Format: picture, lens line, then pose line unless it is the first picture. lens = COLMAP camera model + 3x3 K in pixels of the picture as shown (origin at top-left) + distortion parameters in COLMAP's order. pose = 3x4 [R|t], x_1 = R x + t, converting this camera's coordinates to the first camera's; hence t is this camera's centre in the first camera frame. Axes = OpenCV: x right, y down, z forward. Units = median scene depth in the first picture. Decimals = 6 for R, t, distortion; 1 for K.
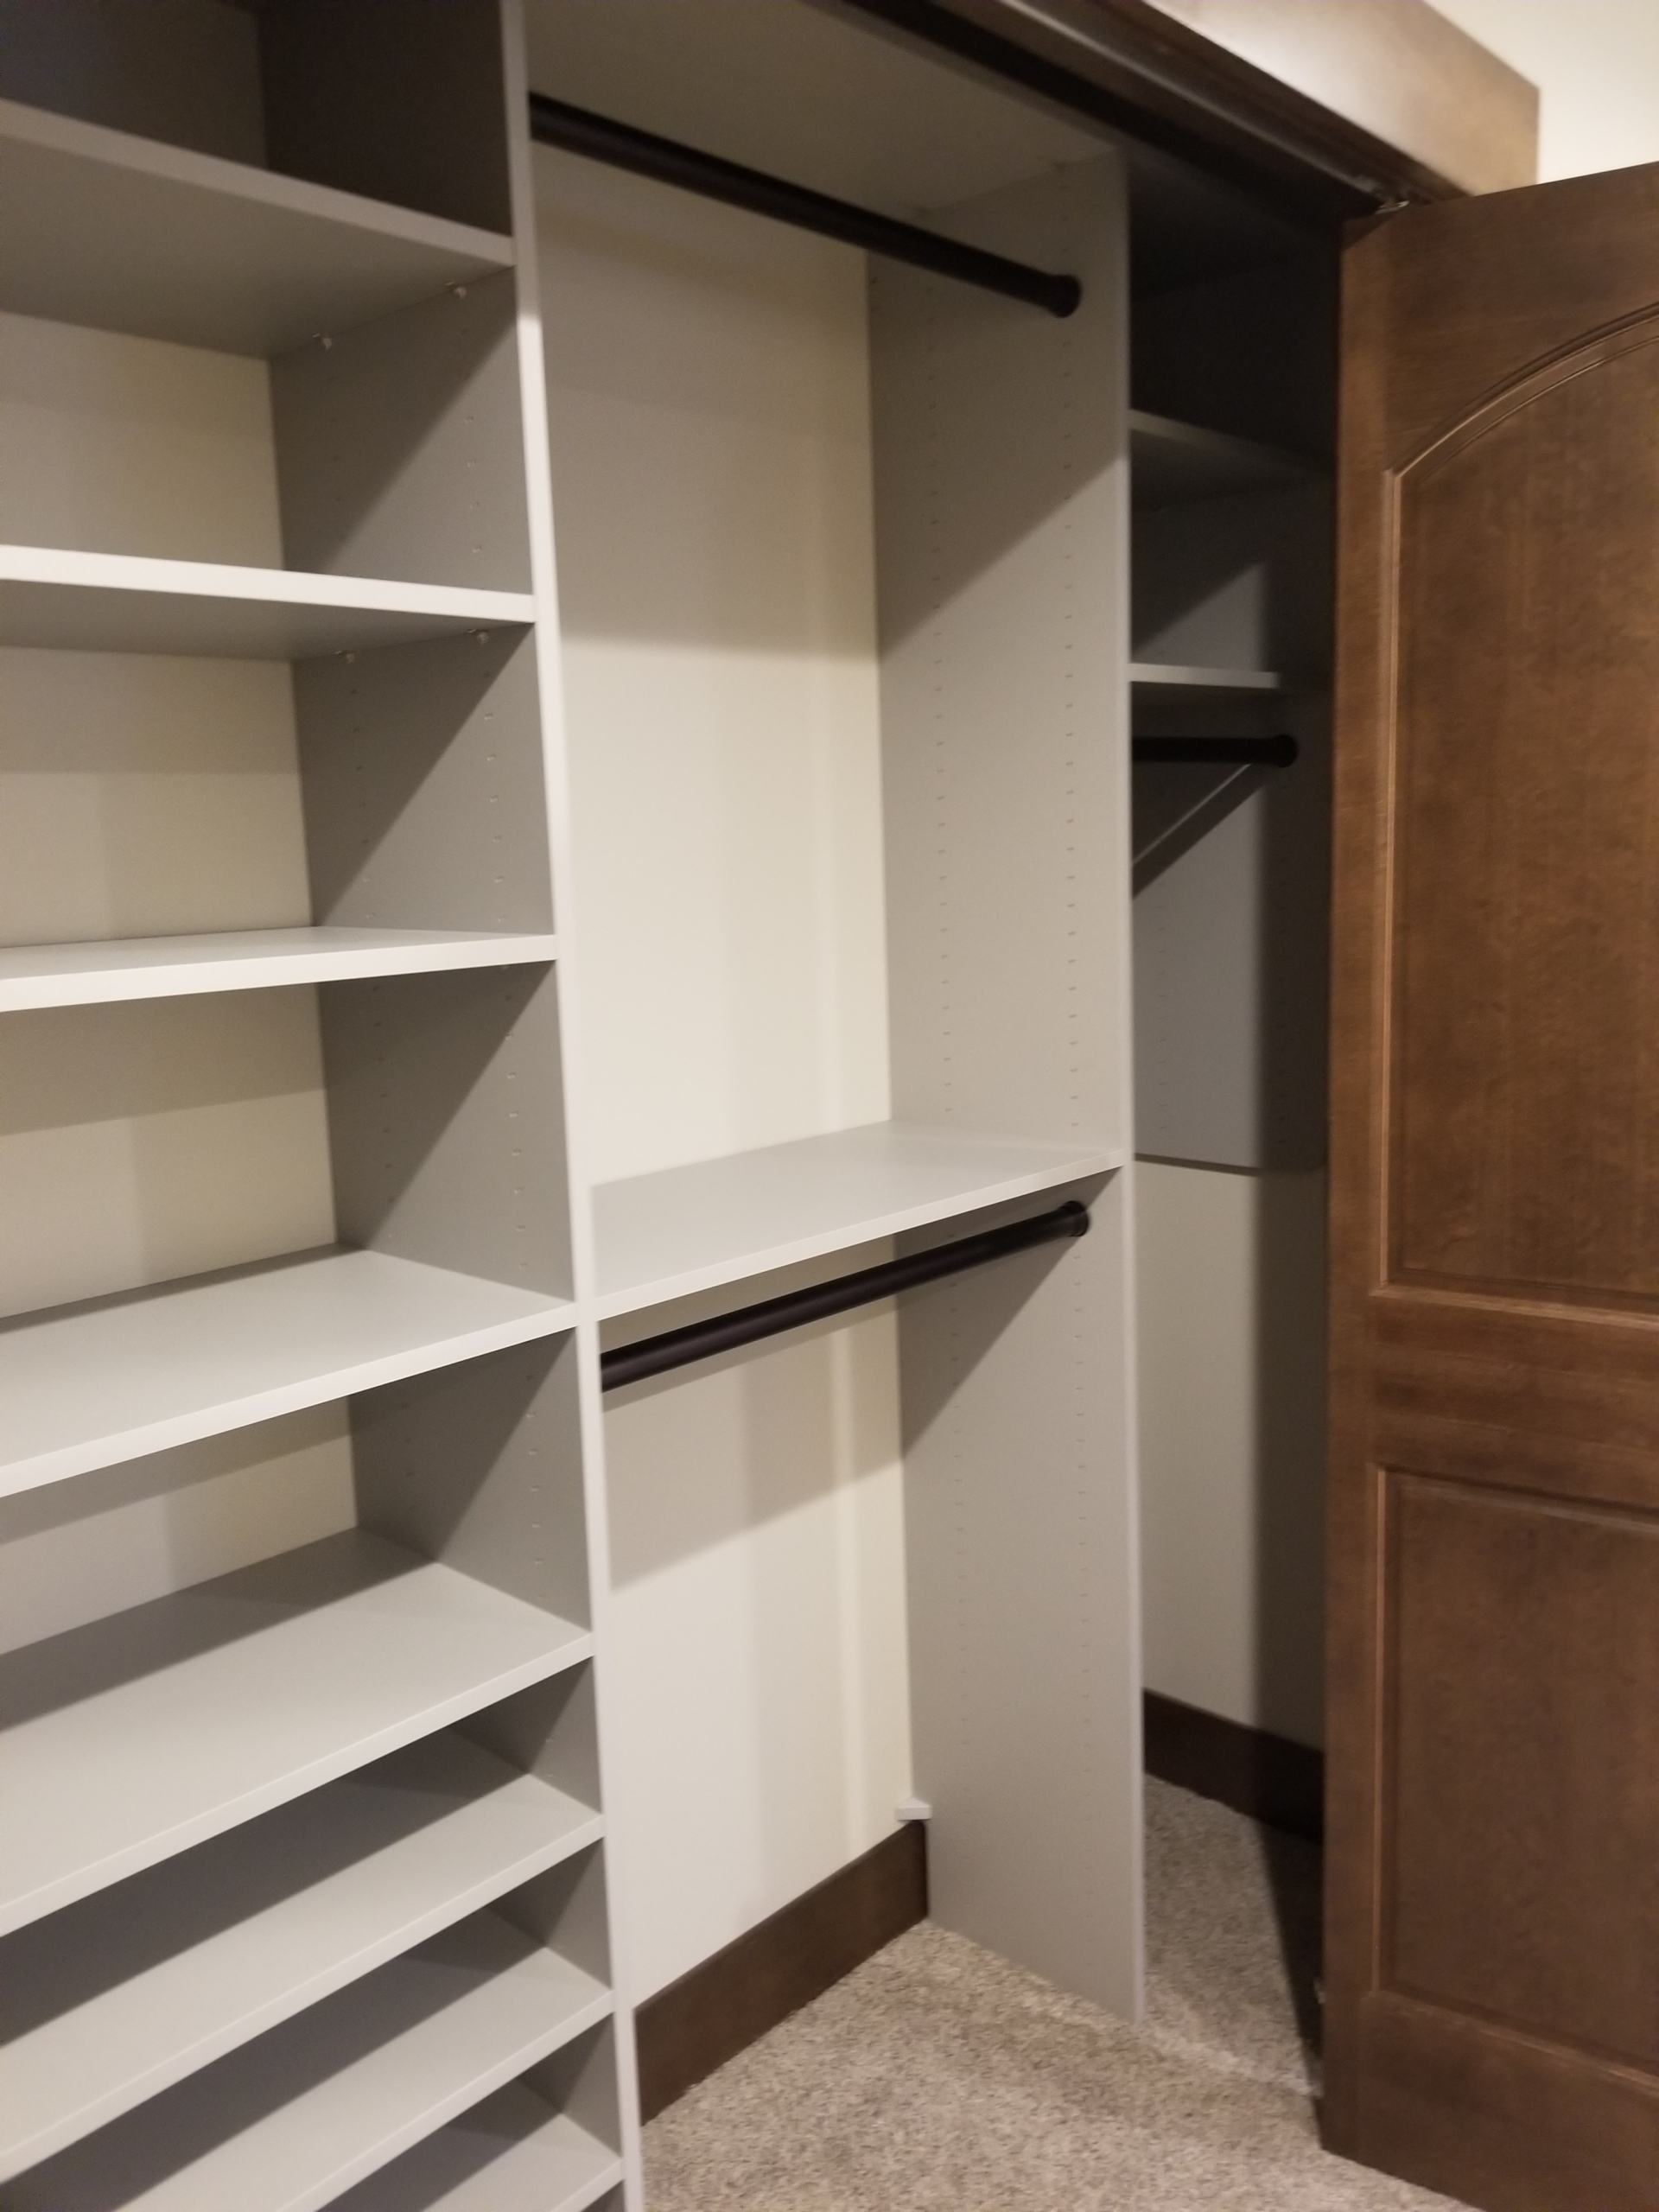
lens RADIAL K [[1739.0, 0, 832.0], [0, 1739.0, 1061.6], [0, 0, 1]] dist [0.004376, -0.009422]
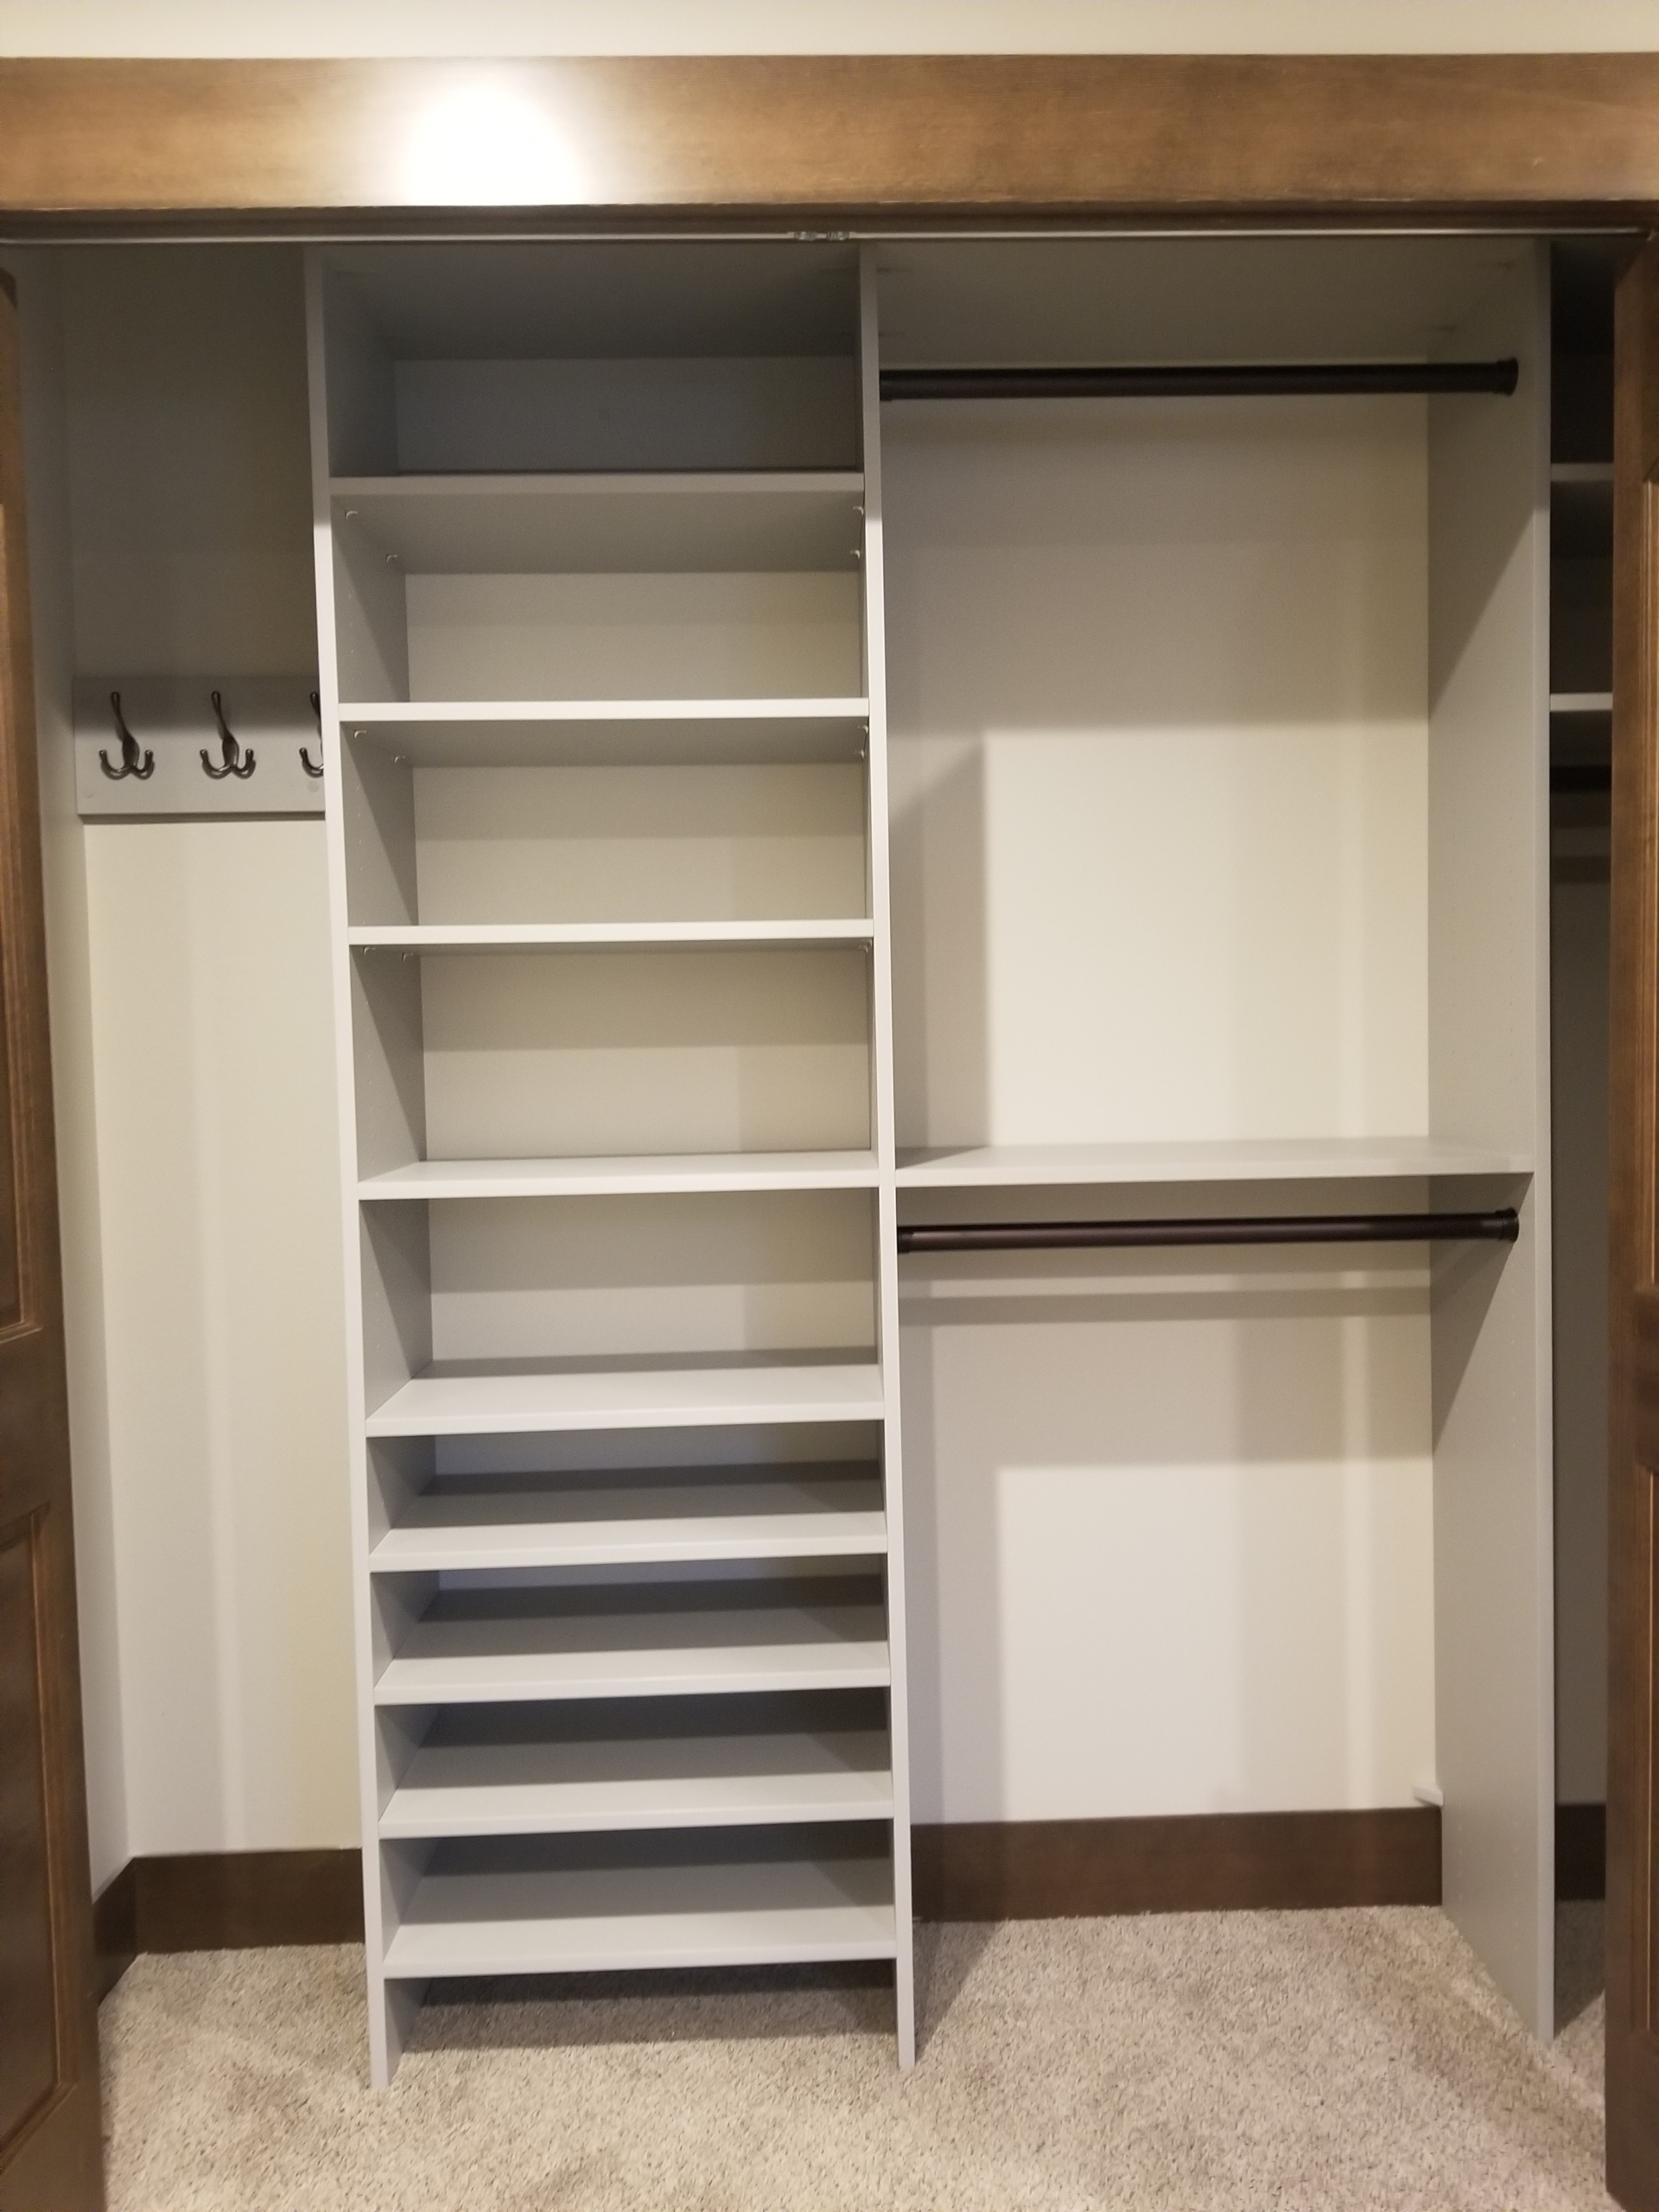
lens RADIAL K [[1721.6, 0, 829.5], [0, 1721.6, 1106.0], [0, 0, 1]] dist [-0.001031, -0.005348]
pose [[0.679708, 0.053753, -0.731511, 0.618684], [-0.100882, 0.994684, -0.020647, 0.082578], [0.726512, 0.087830, 0.681517, -0.019000]]
